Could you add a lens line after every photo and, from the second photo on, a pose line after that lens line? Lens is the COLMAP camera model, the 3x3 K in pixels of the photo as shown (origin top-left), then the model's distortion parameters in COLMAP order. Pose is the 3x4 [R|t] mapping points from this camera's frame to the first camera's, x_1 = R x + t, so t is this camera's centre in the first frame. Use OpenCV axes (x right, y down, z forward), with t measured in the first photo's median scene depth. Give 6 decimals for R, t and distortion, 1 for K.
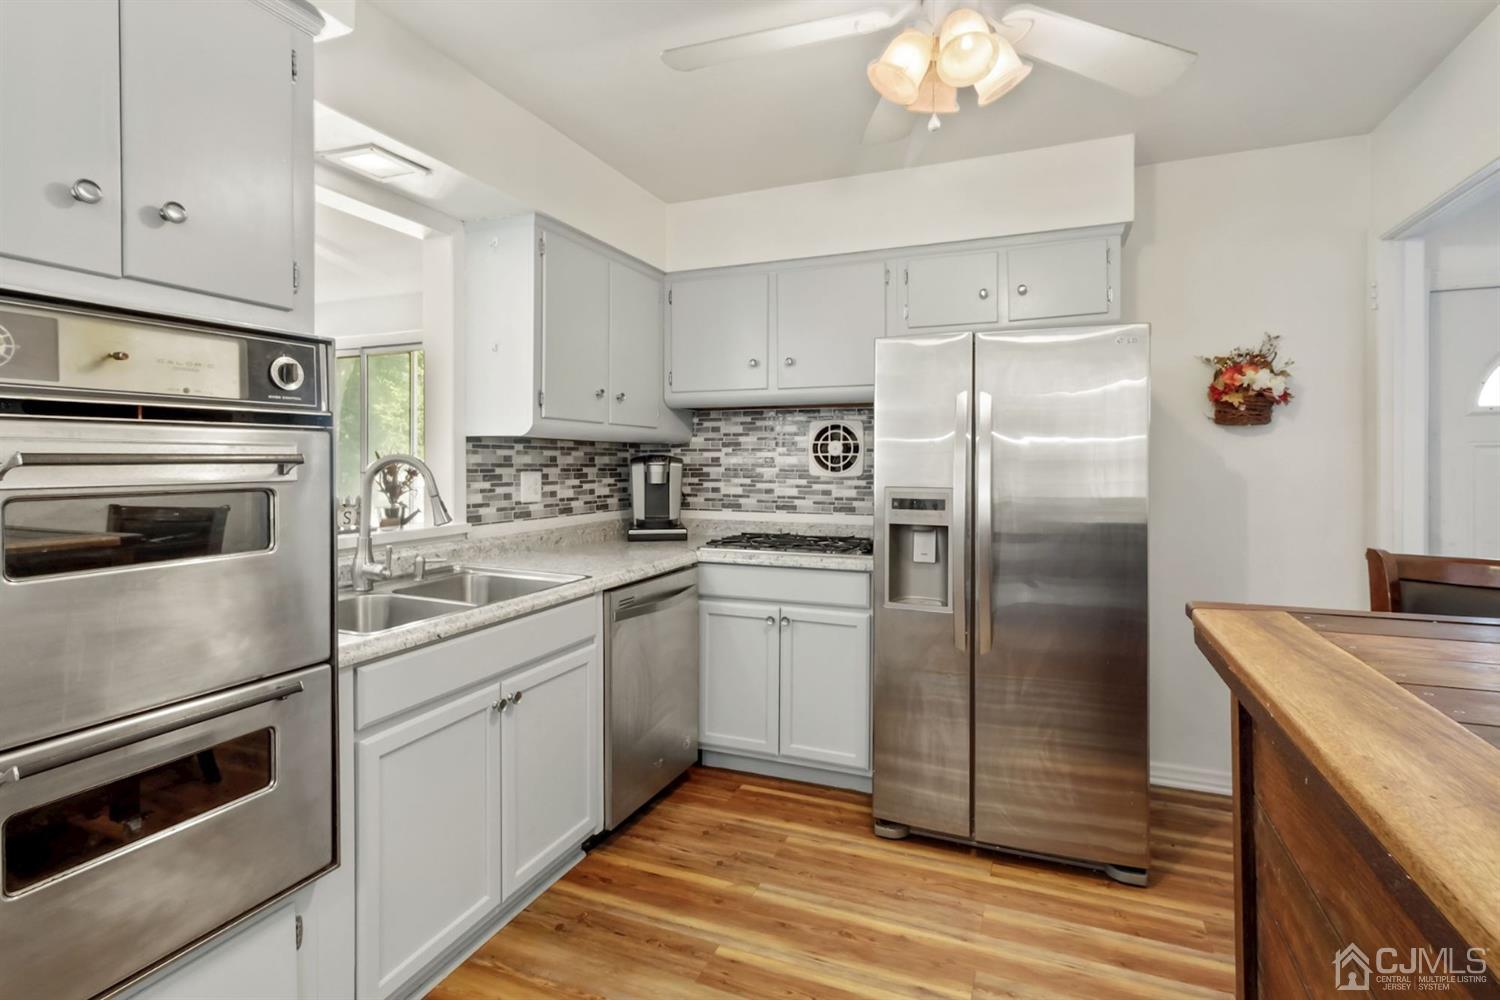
lens RADIAL K [[734.1, 0, 736.8], [0, 734.1, 475.7], [0, 0, 1]] dist [0.017932, 0.000095]
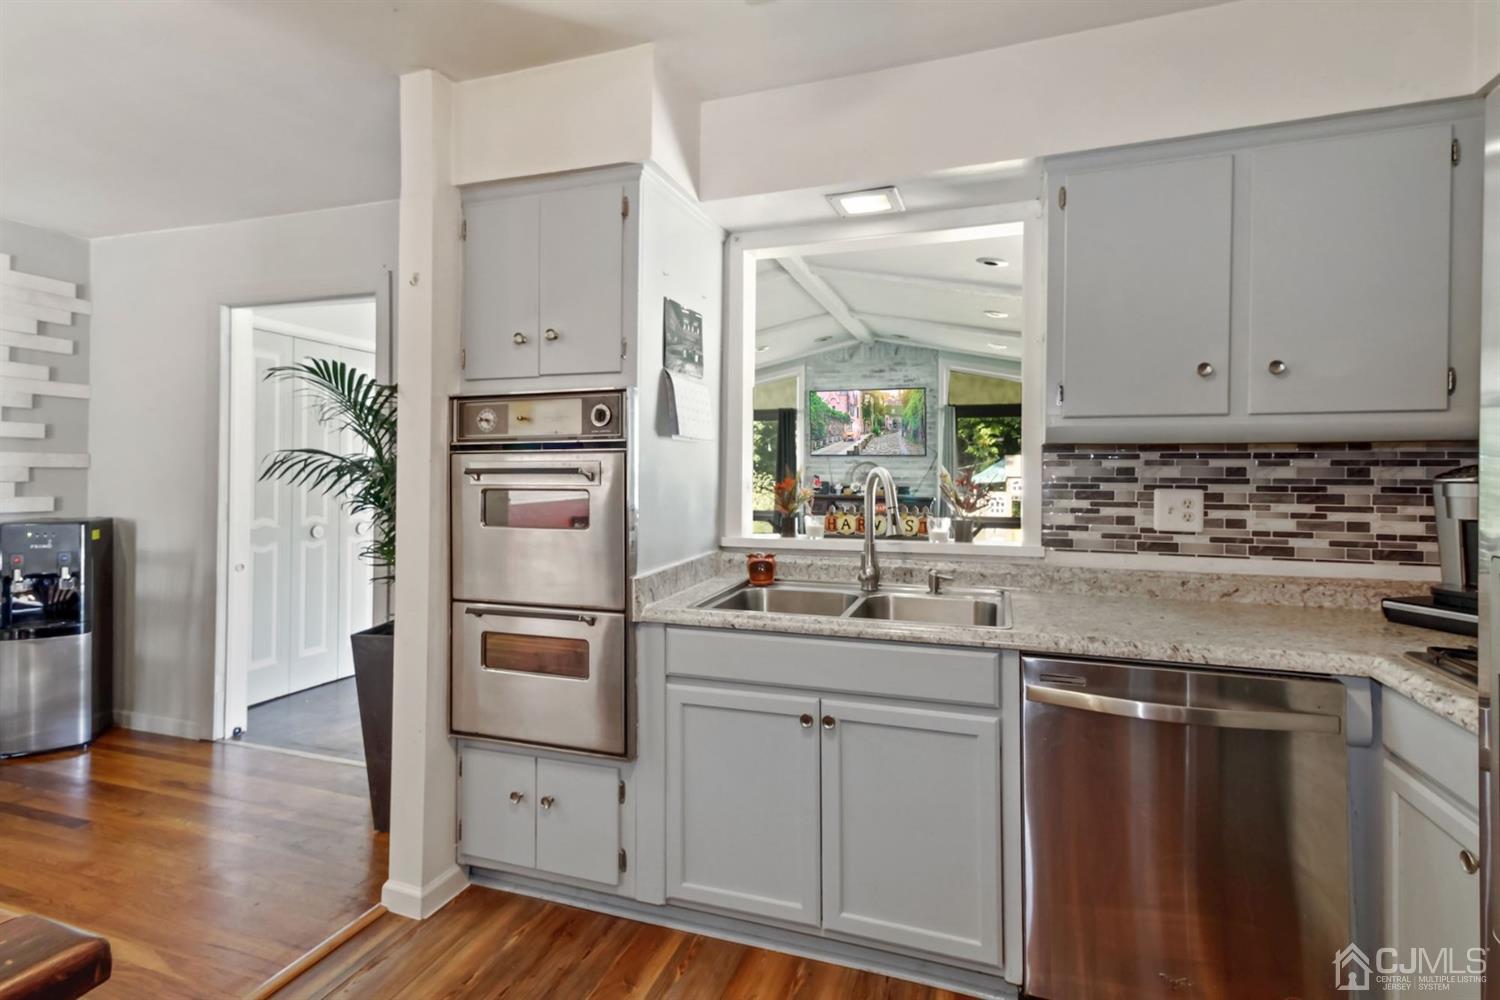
lens RADIAL K [[734.1, 0, 754.5], [0, 734.1, 475.8], [0, 0, 1]] dist [0.017932, 0.000095]
pose [[0.063678, 0.002893, -0.997966, 0.390260], [-0.023360, 0.999726, 0.001407, -0.009242], [0.997697, 0.023223, 0.063728, 0.508081]]
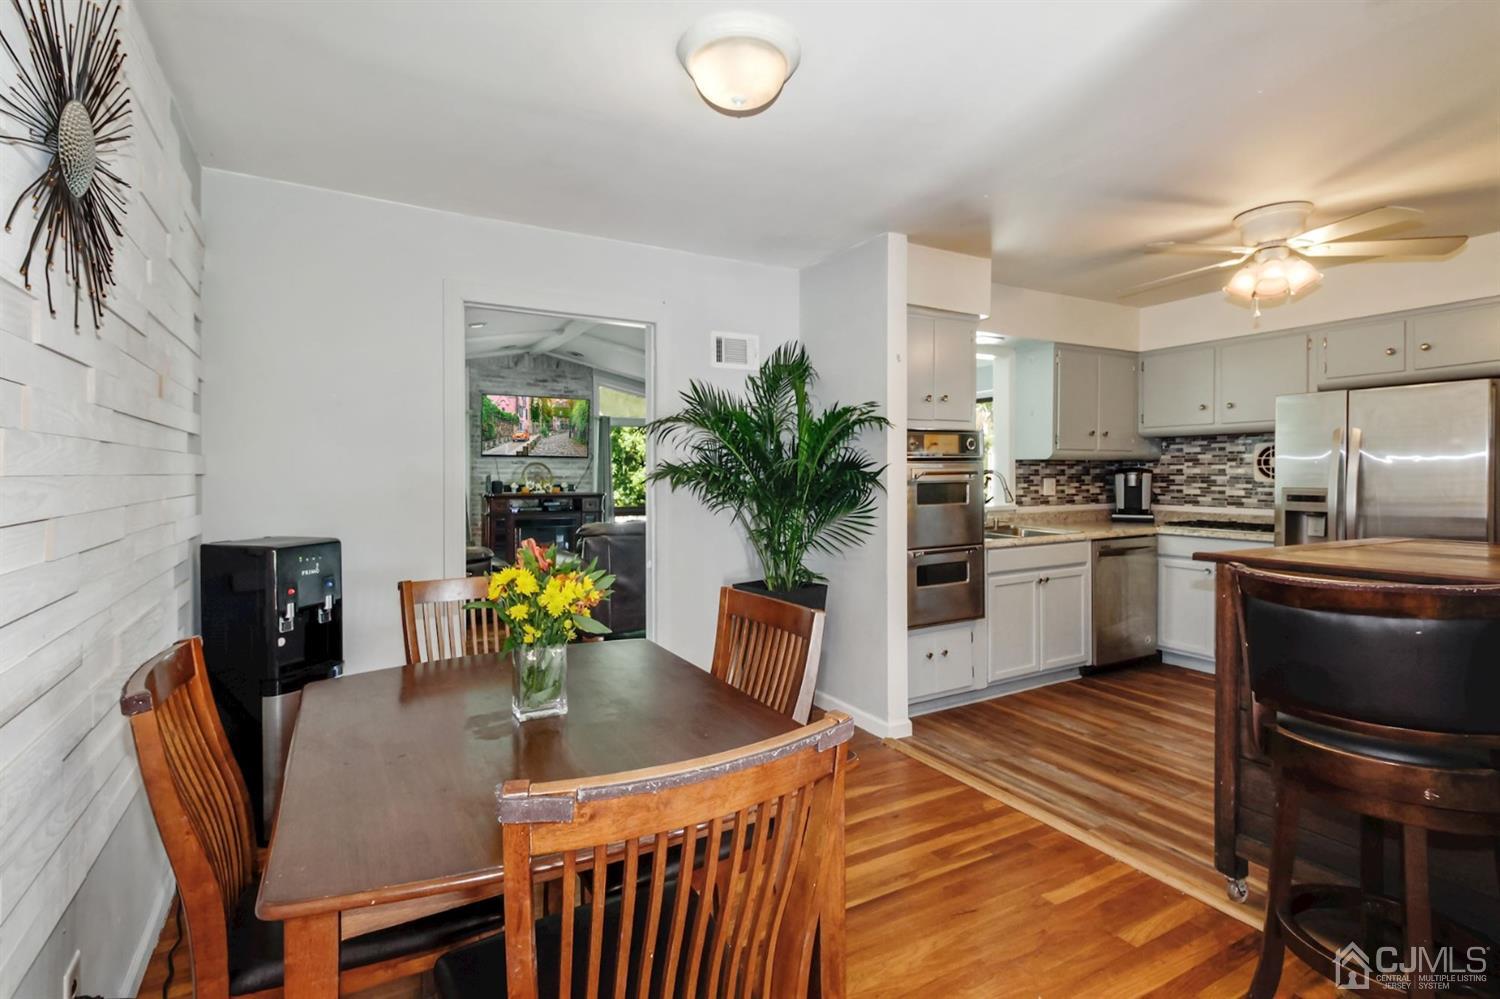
lens RADIAL K [[734.1, 0, 752.5], [0, 734.1, 477.2], [0, 0, 1]] dist [0.017932, 0.000095]
pose [[0.805421, 0.001106, -0.592702, 0.181715], [-0.007491, 0.999937, -0.008314, 0.011512], [0.592656, 0.011137, 0.805379, -0.796927]]
